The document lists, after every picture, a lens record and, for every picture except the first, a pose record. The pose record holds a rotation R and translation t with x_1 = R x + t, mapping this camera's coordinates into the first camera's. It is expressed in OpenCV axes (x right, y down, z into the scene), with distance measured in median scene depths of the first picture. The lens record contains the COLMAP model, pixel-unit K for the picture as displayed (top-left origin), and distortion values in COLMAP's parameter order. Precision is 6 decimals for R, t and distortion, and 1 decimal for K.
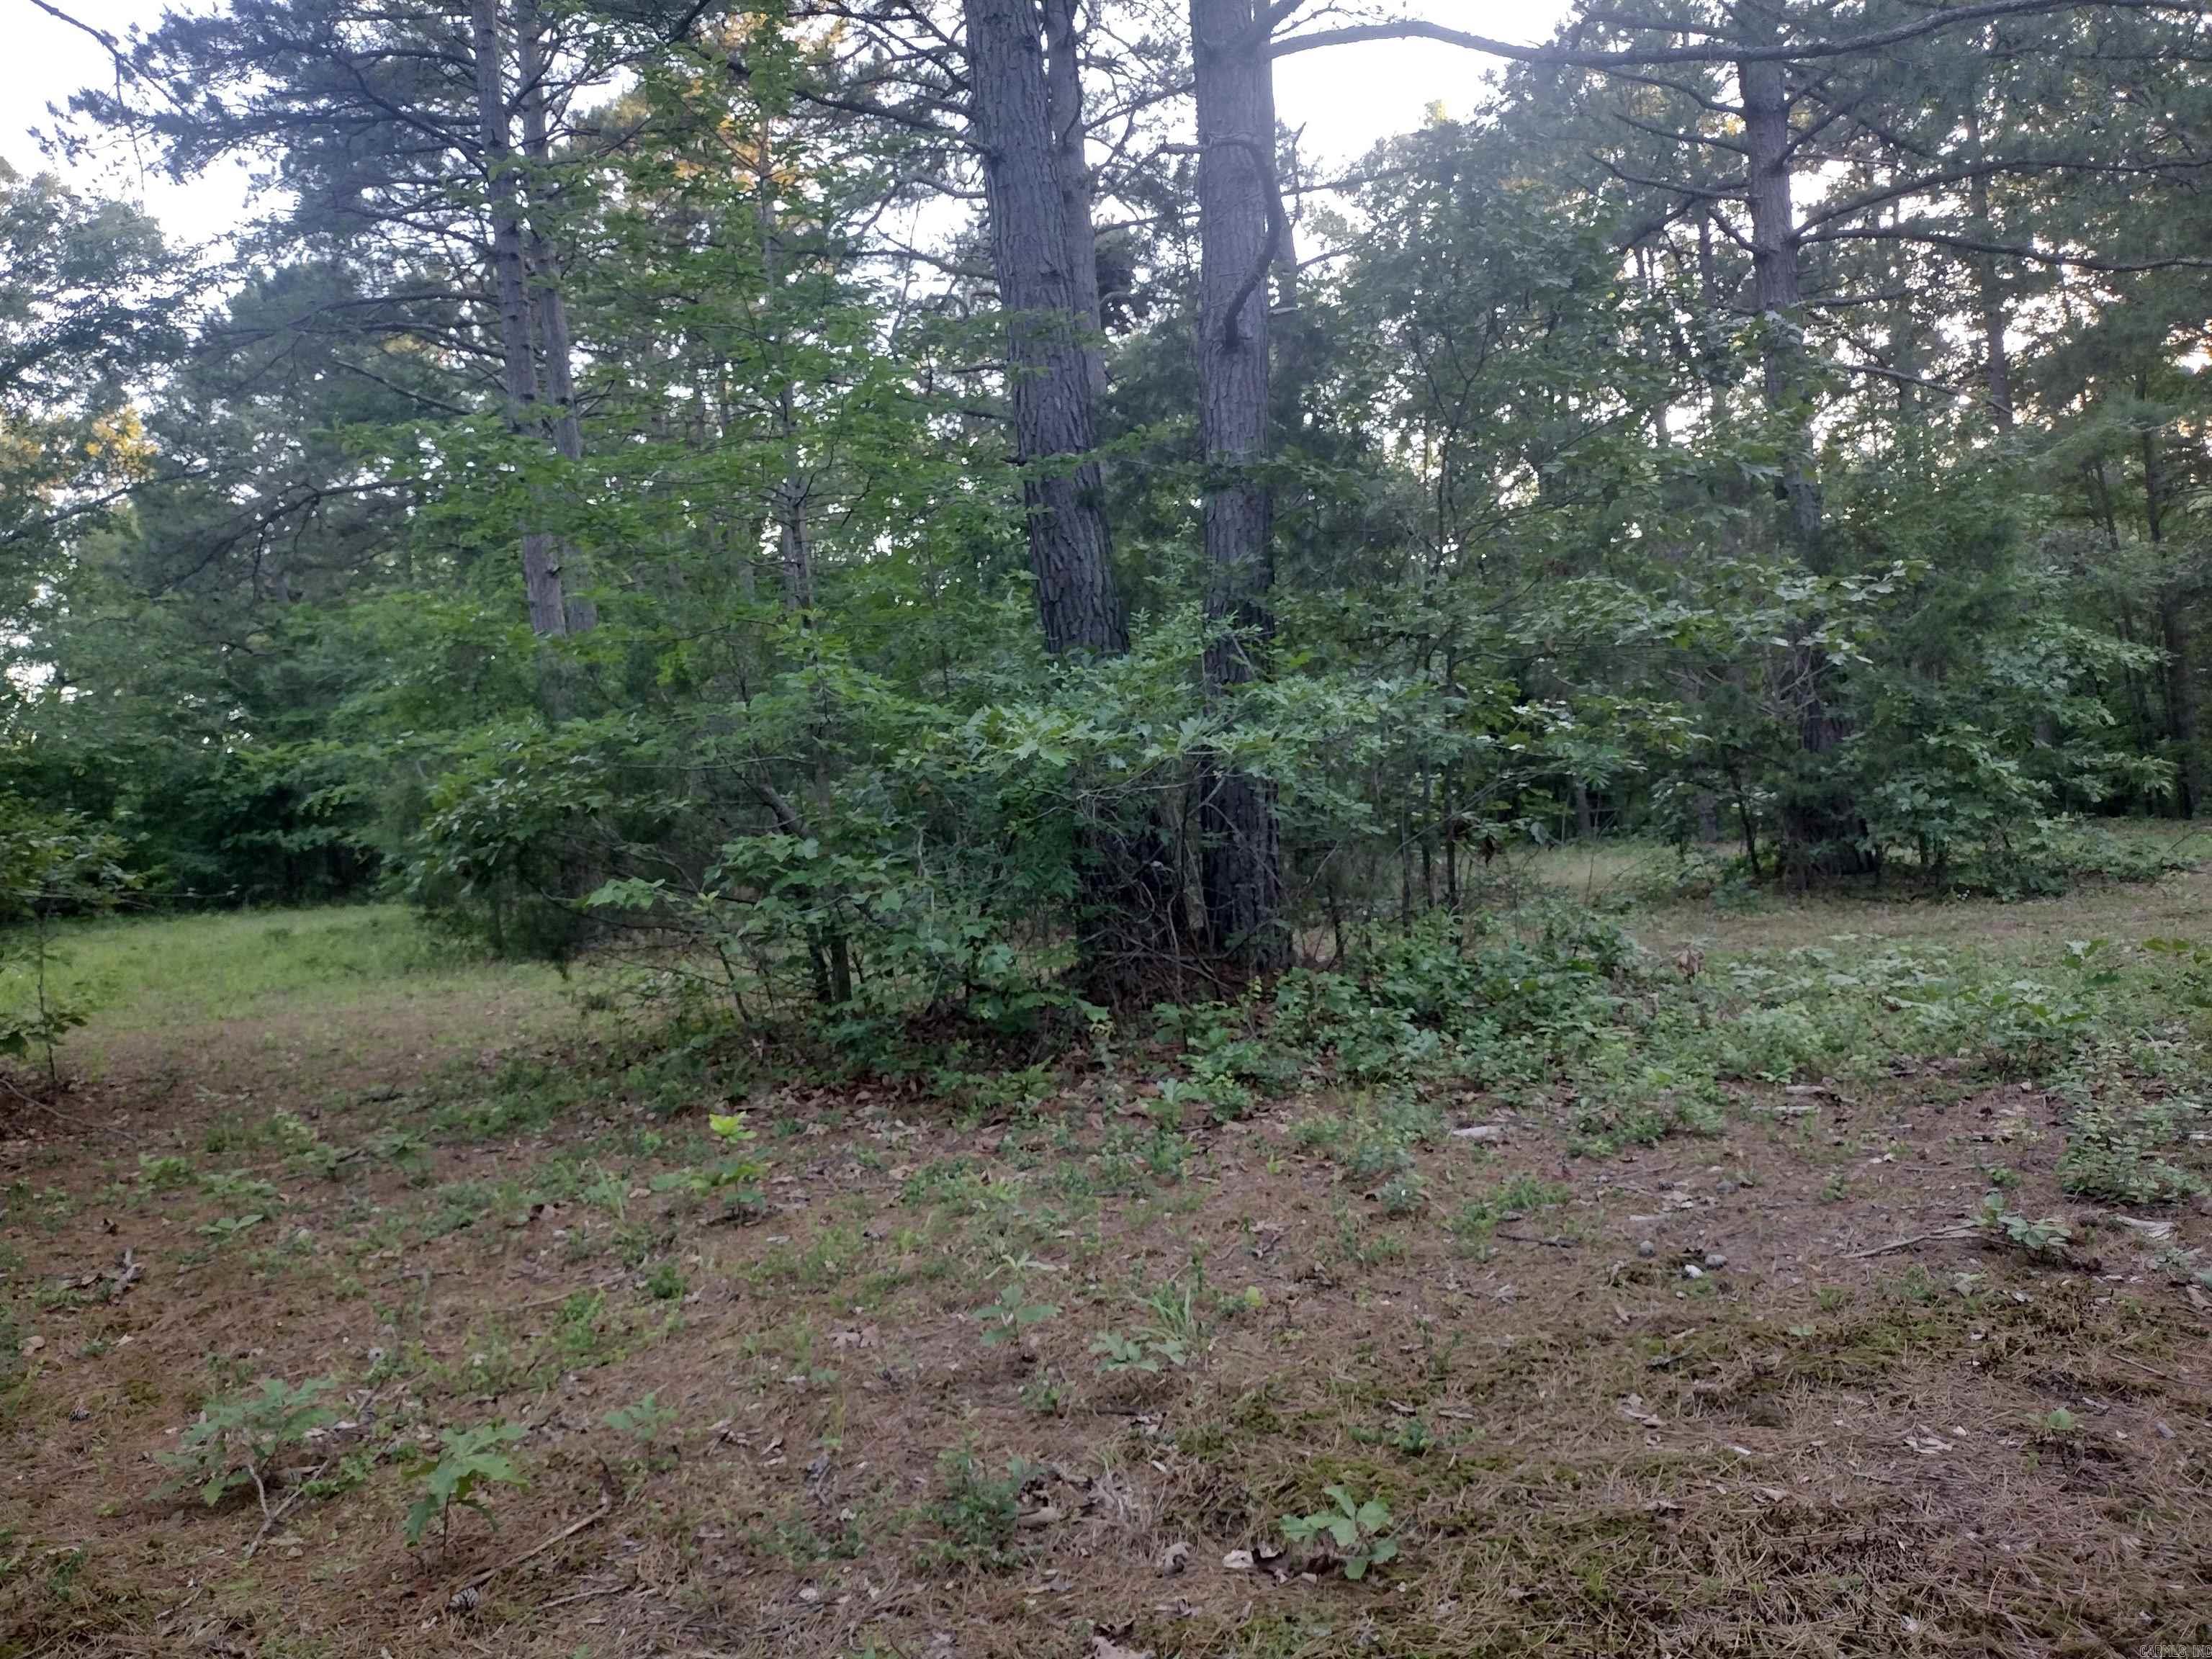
lens RADIAL K [[1720.1, 0, 1100.3], [0, 1720.1, 837.4], [0, 0, 1]] dist [0.014103, -0.014426]
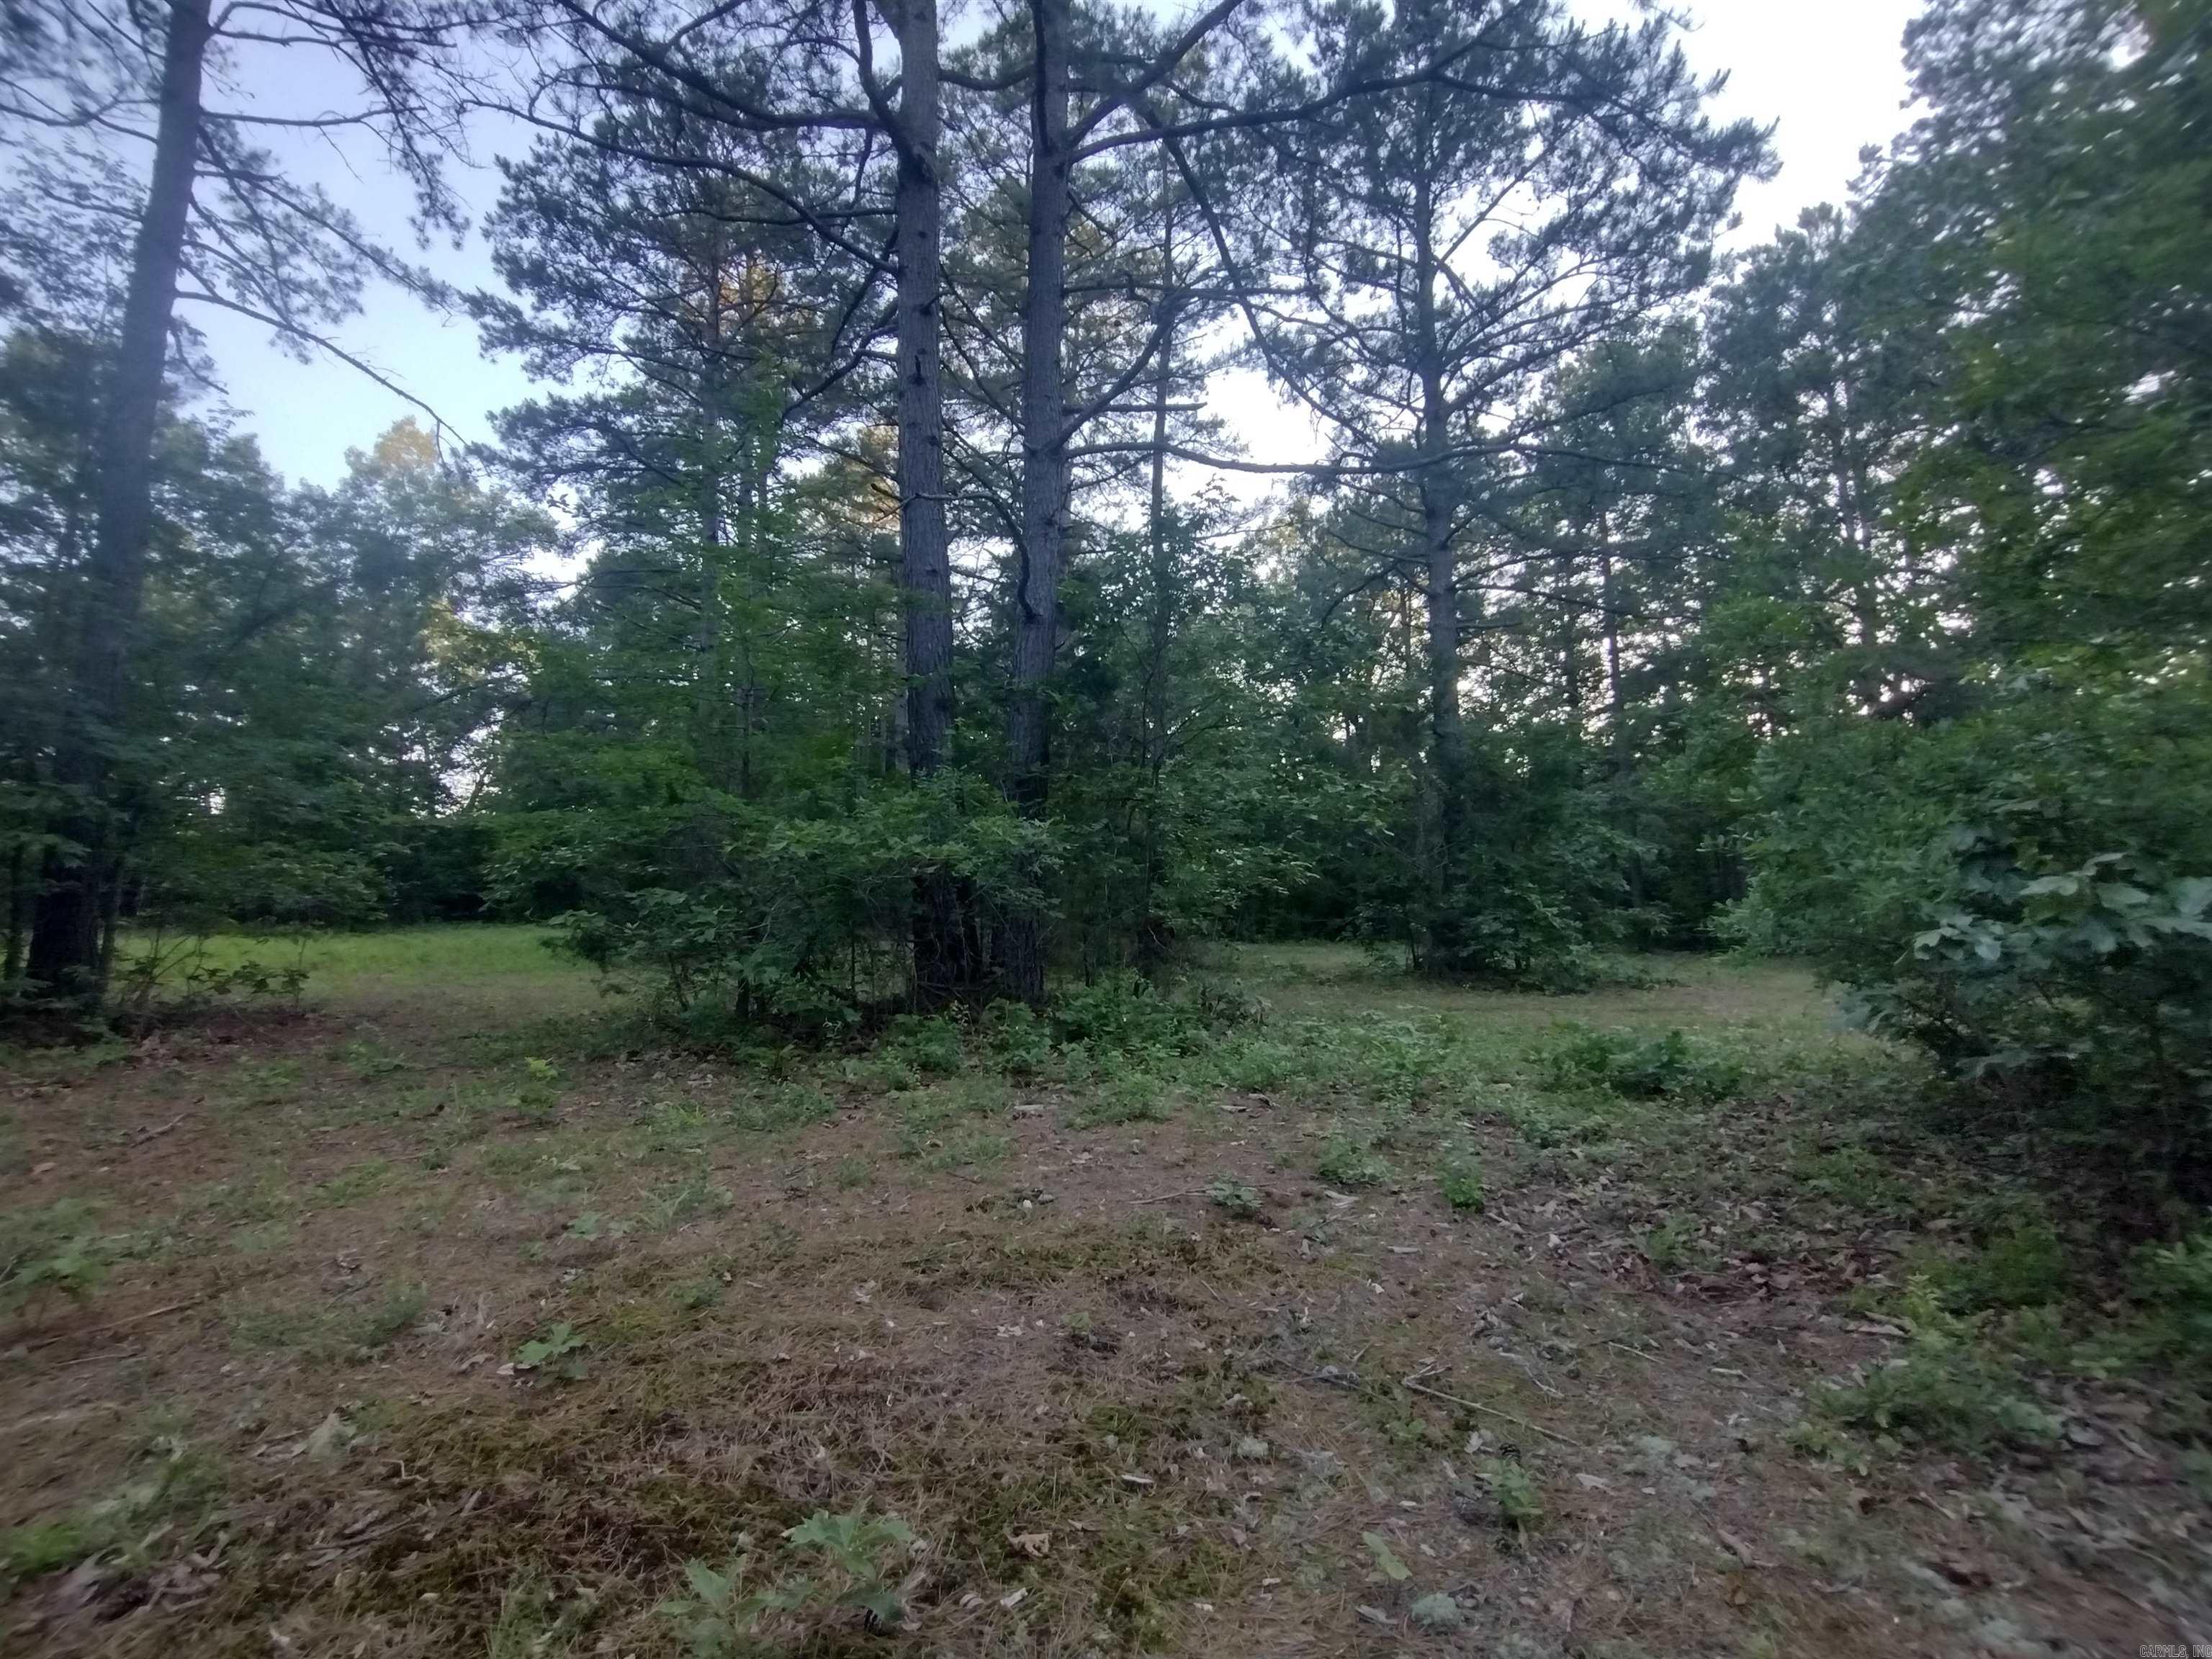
lens RADIAL K [[1038.8, 0, 1107.2], [0, 1038.8, 823.5], [0, 0, 1]] dist [-0.005160, -0.000228]
pose [[0.997174, 0.069632, -0.028221, 0.273809], [-0.071992, 0.992991, -0.093734, -0.002381], [0.021497, 0.095501, 0.995197, 0.033134]]
